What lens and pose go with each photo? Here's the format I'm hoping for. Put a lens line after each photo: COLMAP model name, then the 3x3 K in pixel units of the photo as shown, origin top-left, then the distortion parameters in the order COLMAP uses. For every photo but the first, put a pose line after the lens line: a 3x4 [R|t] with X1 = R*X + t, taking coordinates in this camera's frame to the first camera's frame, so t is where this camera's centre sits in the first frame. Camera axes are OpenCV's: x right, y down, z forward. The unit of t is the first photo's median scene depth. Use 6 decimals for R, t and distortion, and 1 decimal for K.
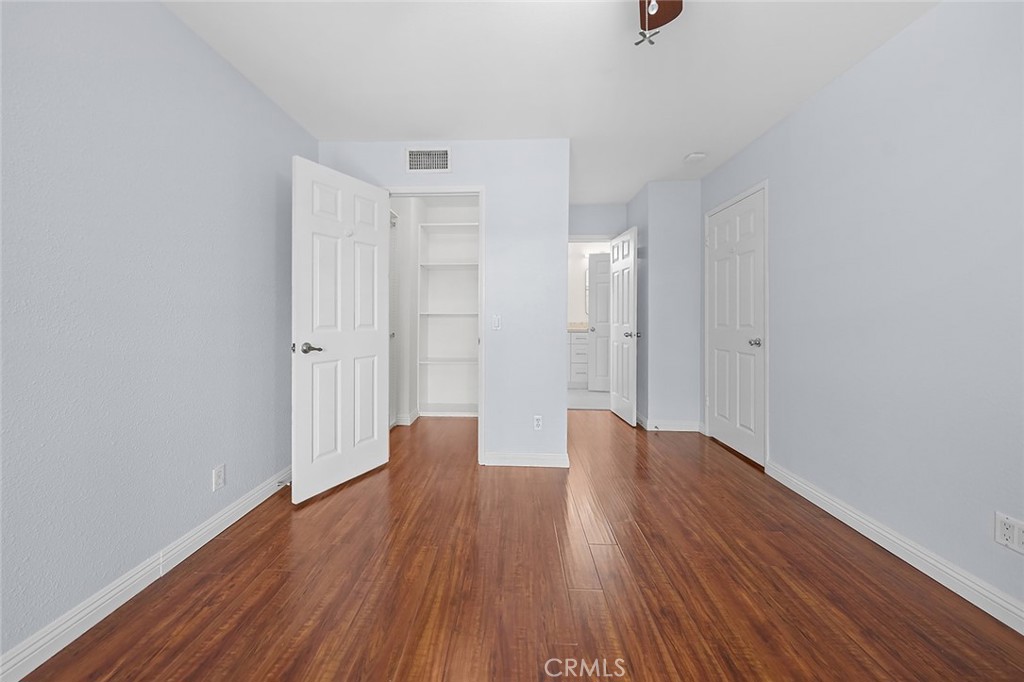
lens RADIAL K [[354.7, 0, 508.5], [0, 354.7, 318.0], [0, 0, 1]] dist [-0.018803, 0.003923]
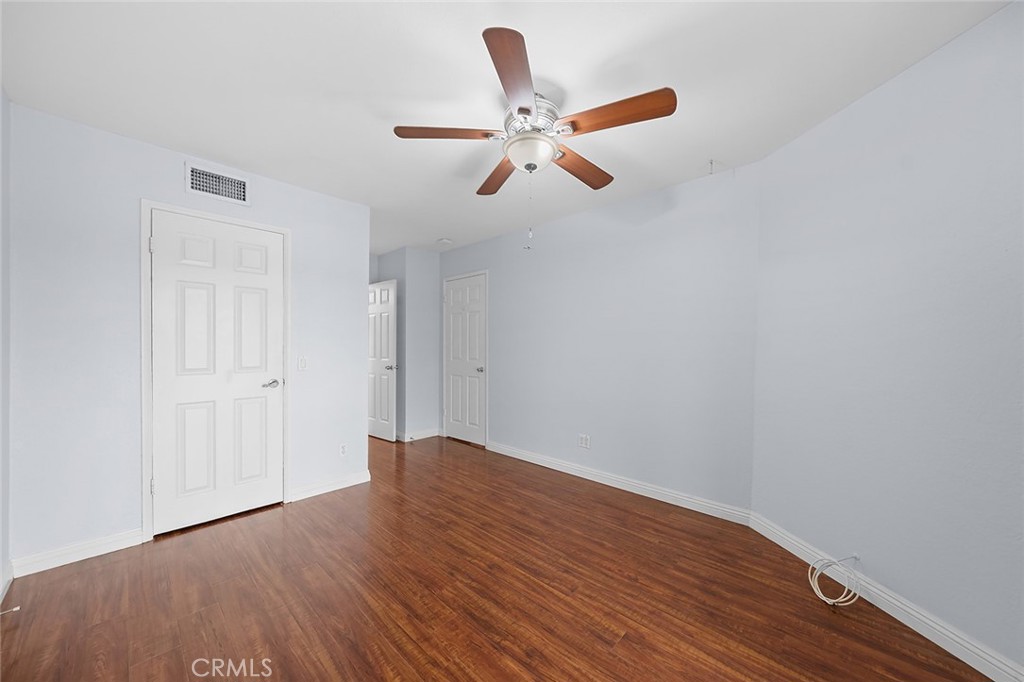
lens RADIAL K [[354.7, 0, 502.2], [0, 354.7, 344.4], [0, 0, 1]] dist [-0.018803, 0.003923]
pose [[0.664272, 0.001599, 0.747489, -0.417760], [0.000749, 0.999996, -0.002805, -0.037299], [-0.747490, 0.002423, 0.664268, -0.136574]]
